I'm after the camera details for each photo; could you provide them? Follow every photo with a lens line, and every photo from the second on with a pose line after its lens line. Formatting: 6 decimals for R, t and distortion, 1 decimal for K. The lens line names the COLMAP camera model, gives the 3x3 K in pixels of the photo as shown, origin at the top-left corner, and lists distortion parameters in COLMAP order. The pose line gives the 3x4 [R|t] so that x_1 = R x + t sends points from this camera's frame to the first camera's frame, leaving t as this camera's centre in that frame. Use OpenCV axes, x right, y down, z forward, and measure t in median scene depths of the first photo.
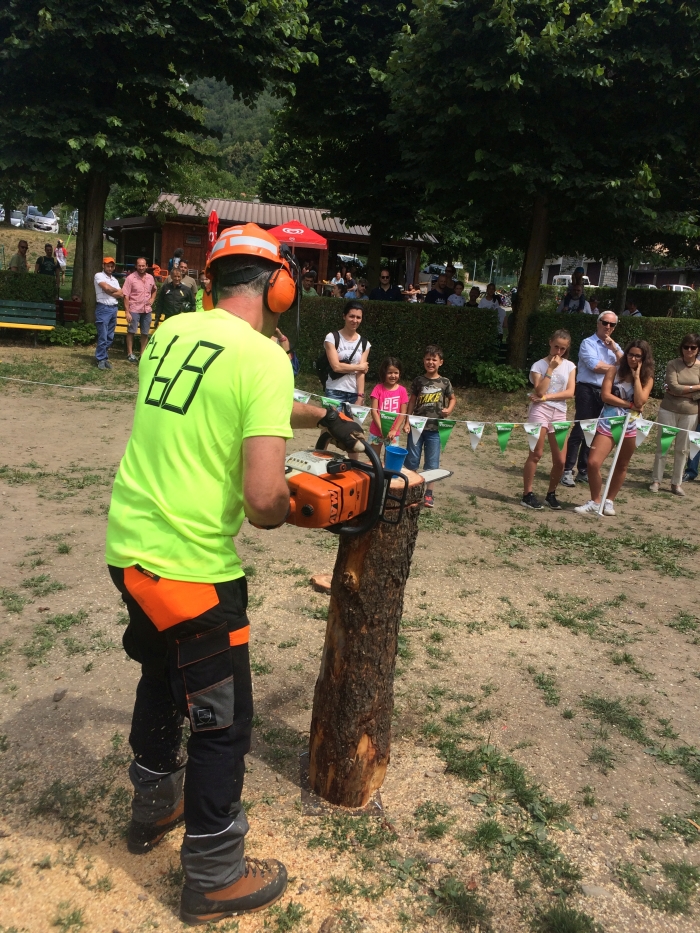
lens RADIAL K [[799.5, 0, 349.8], [0, 799.5, 471.7], [0, 0, 1]] dist [0.078925, -0.076965]
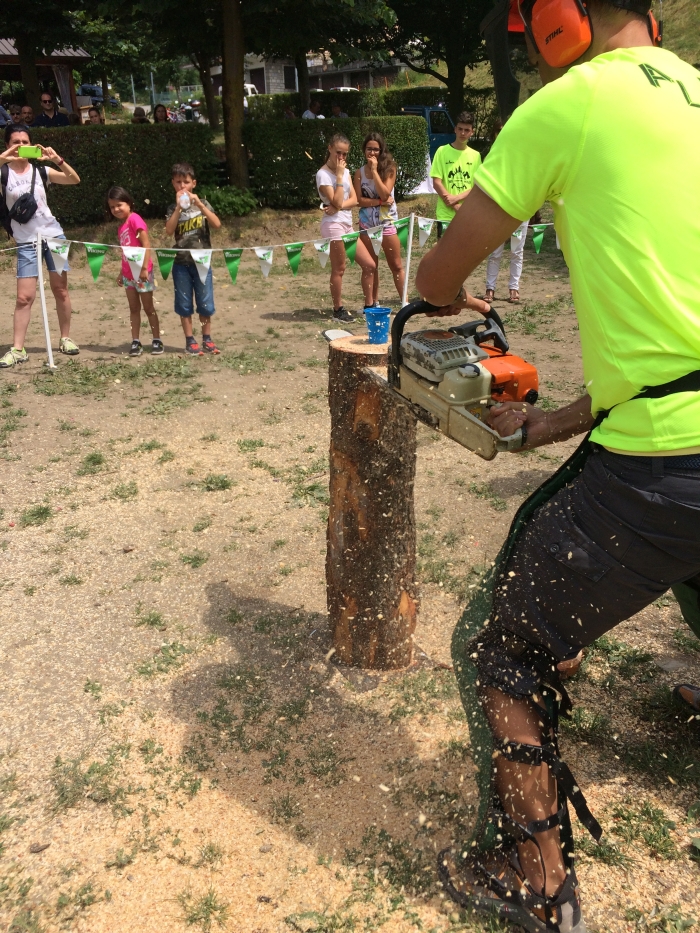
lens RADIAL K [[799.5, 0, 353.4], [0, 799.5, 467.6], [0, 0, 1]] dist [0.078925, -0.076965]
pose [[0.919017, -0.241461, 0.311617, -0.102026], [0.176479, 0.958829, 0.222492, -0.006642], [-0.352511, -0.149480, 0.923792, 0.078184]]
